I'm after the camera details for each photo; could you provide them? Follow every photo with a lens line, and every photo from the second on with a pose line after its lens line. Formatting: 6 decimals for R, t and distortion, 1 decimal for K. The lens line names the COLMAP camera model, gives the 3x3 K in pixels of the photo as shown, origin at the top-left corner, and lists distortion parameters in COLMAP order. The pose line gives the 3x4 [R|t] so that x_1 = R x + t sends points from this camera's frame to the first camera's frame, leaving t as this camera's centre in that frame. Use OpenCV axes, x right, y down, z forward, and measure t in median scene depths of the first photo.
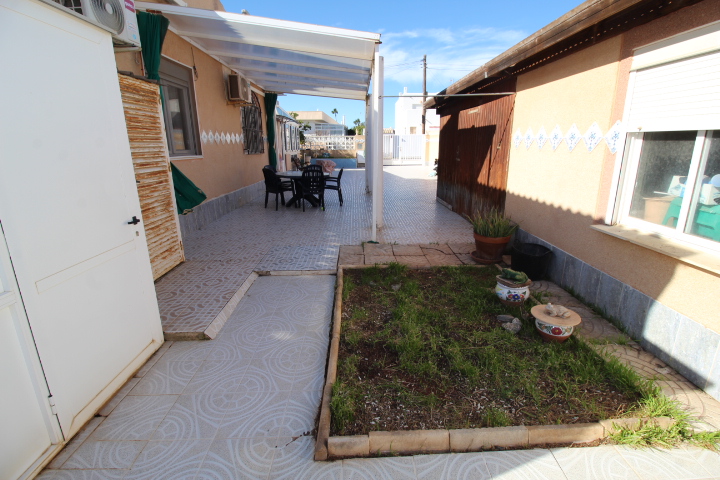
lens RADIAL K [[333.2, 0, 366.7], [0, 333.2, 231.8], [0, 0, 1]] dist [0.002025, -0.013496]
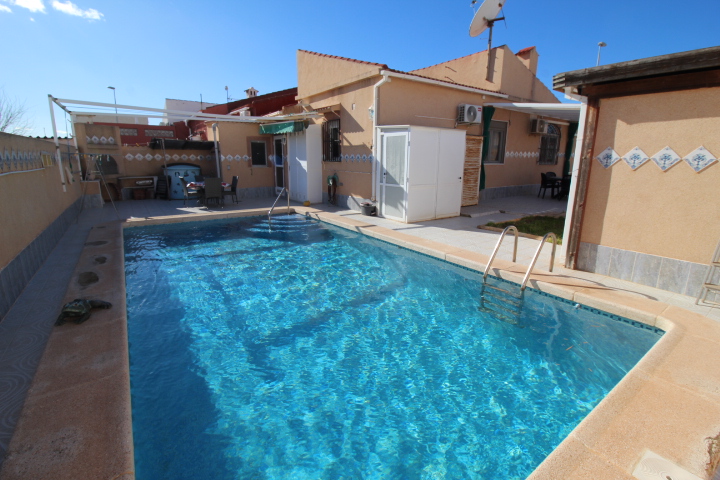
lens RADIAL K [[333.2, 0, 366.7], [0, 333.2, 231.8], [0, 0, 1]] dist [0.002025, -0.013496]
pose [[0.567923, 0.189206, -0.801040, 0.417259], [-0.218448, 0.972967, 0.074940, 0.114899], [0.793564, 0.132425, 0.593902, -0.455803]]
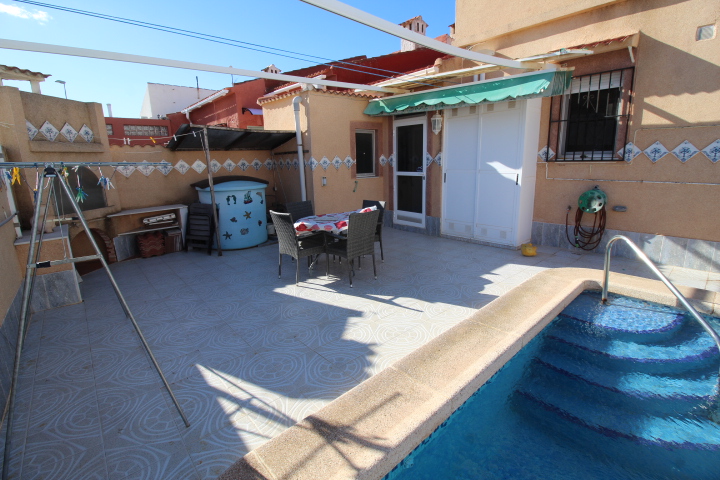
lens RADIAL K [[333.2, 0, 366.7], [0, 333.2, 231.8], [0, 0, 1]] dist [0.002025, -0.013496]
pose [[0.645396, 0.152366, -0.748497, -0.320850], [-0.167717, 0.984258, 0.055743, 0.133240], [0.745208, 0.089559, 0.660791, -0.514753]]
